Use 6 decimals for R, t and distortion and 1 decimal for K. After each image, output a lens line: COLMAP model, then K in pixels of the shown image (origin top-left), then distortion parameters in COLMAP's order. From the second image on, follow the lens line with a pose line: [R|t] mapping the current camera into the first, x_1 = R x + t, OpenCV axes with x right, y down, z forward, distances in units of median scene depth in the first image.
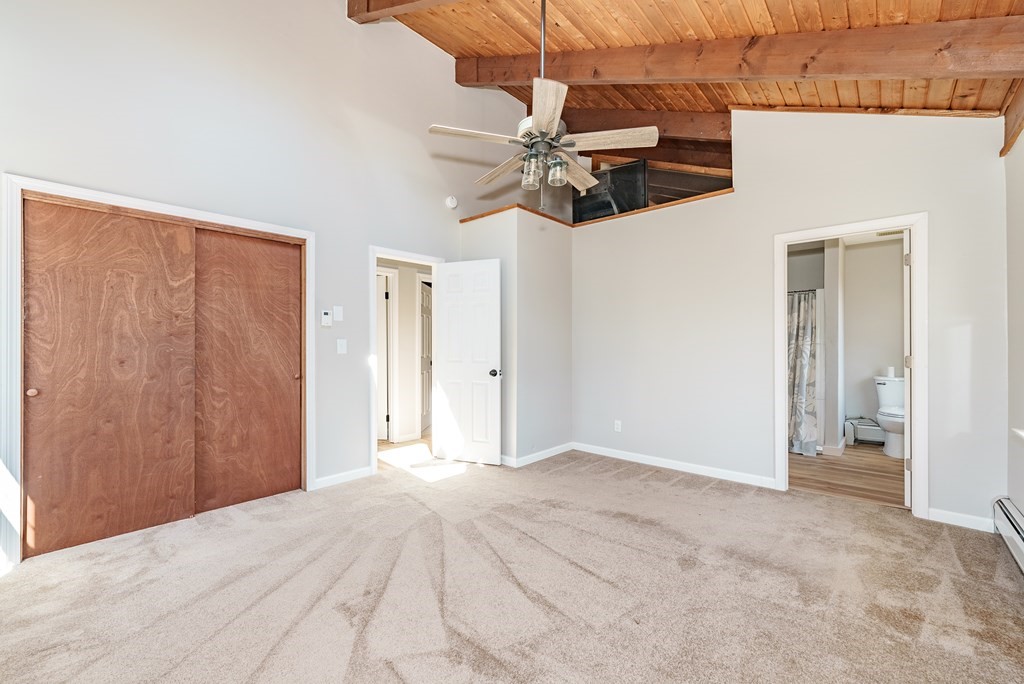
lens RADIAL K [[417.8, 0, 508.0], [0, 417.8, 342.5], [0, 0, 1]] dist [0.000834, -0.000594]
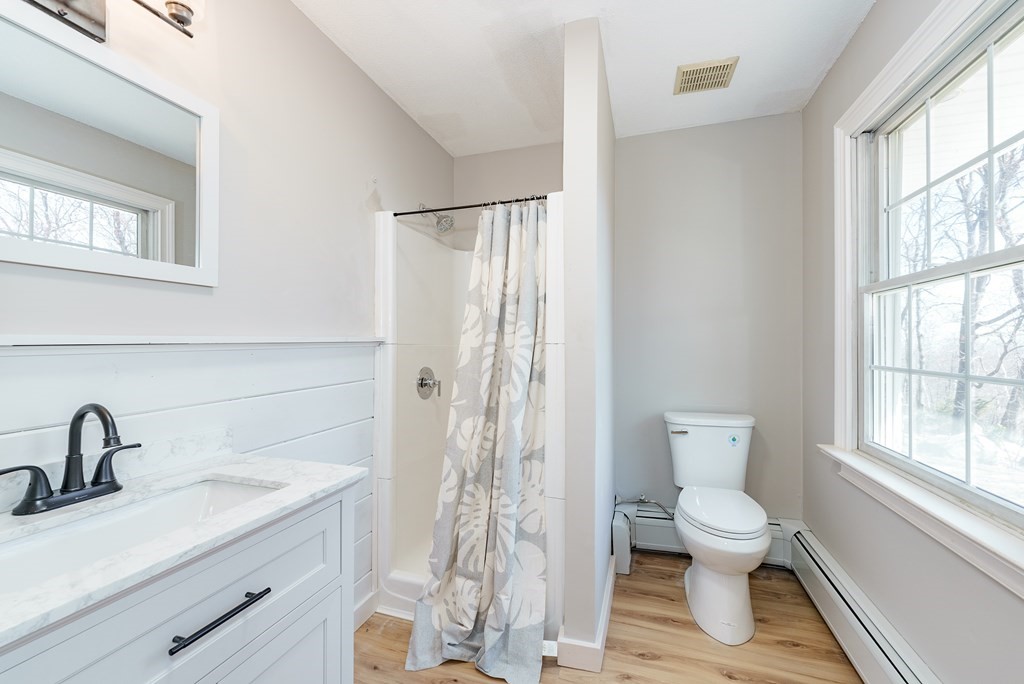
lens RADIAL K [[417.8, 0, 510.3], [0, 417.8, 344.6], [0, 0, 1]] dist [0.000834, -0.000594]
pose [[0.917090, -0.001731, 0.398676, 0.559824], [0.000934, 0.999997, 0.002193, 0.003431], [-0.398679, -0.001639, 0.917089, 0.675757]]
